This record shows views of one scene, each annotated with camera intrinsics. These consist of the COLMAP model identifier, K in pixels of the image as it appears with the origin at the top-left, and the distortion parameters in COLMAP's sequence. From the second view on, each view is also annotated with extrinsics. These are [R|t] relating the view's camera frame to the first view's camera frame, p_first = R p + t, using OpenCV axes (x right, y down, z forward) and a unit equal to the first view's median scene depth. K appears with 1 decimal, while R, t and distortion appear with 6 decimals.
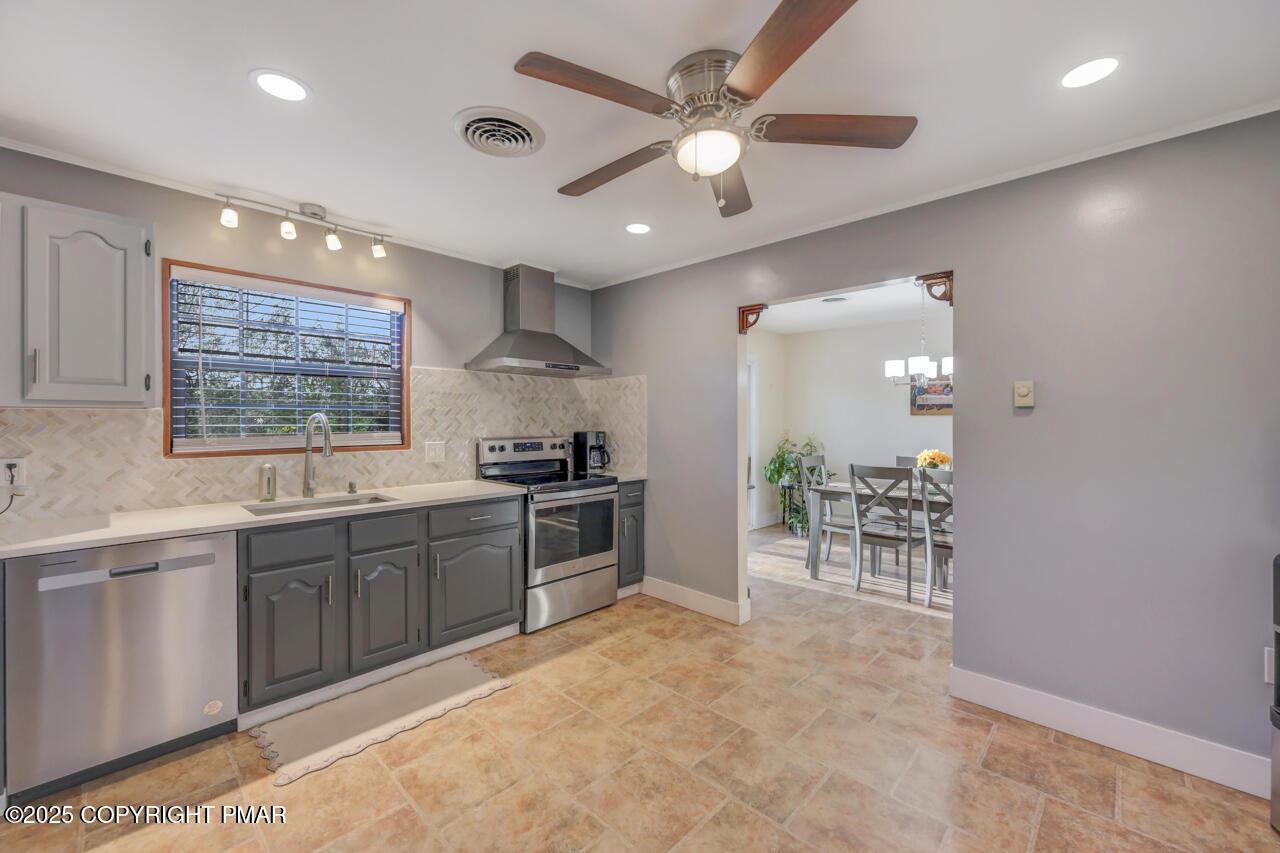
lens RADIAL K [[510.9, 0, 637.4], [0, 510.9, 422.6], [0, 0, 1]] dist [-0.002133, 0.000942]
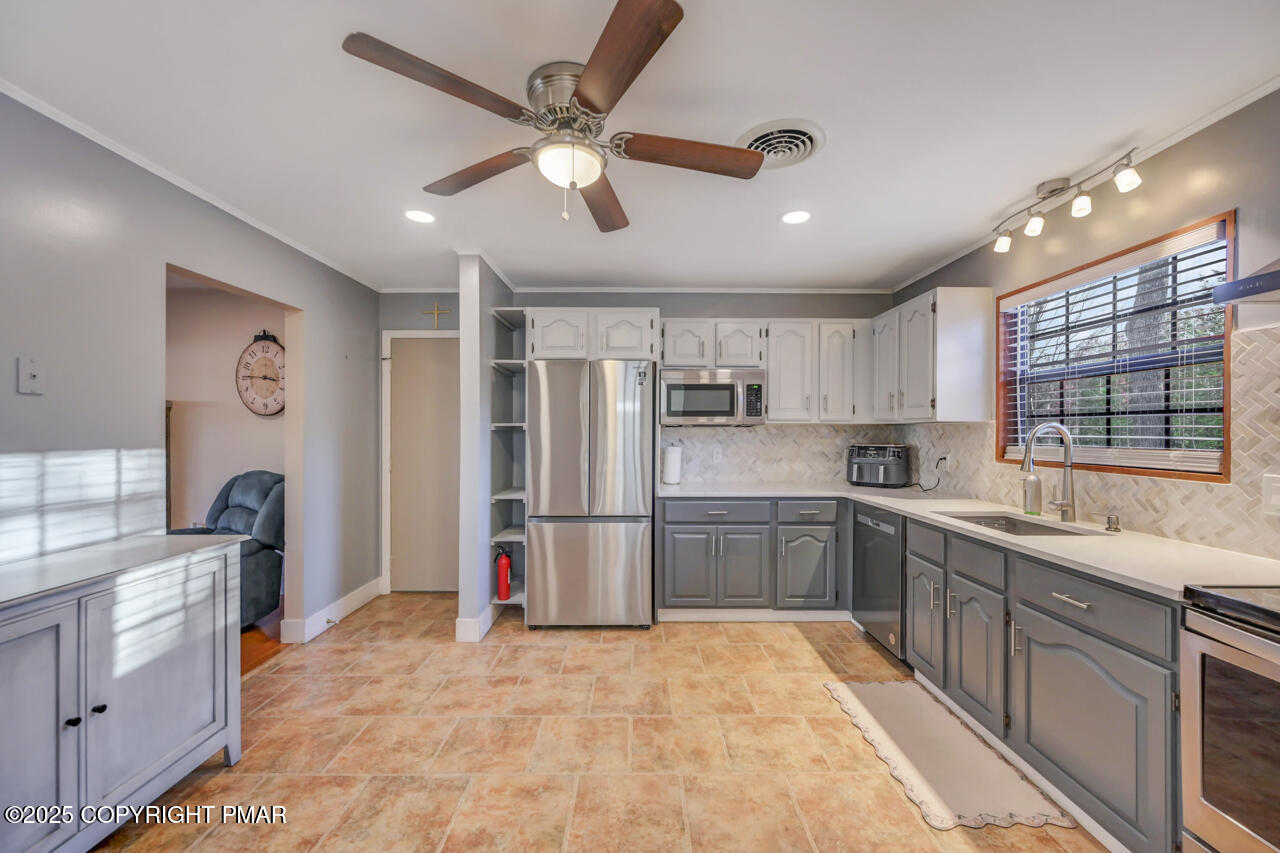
lens RADIAL K [[510.9, 0, 646.0], [0, 510.9, 429.7], [0, 0, 1]] dist [-0.002133, 0.000942]
pose [[-0.710581, -0.003570, -0.703606, 0.399866], [-0.006621, 0.999977, 0.001613, -0.002387], [0.703584, 0.005805, -0.710588, 0.985548]]
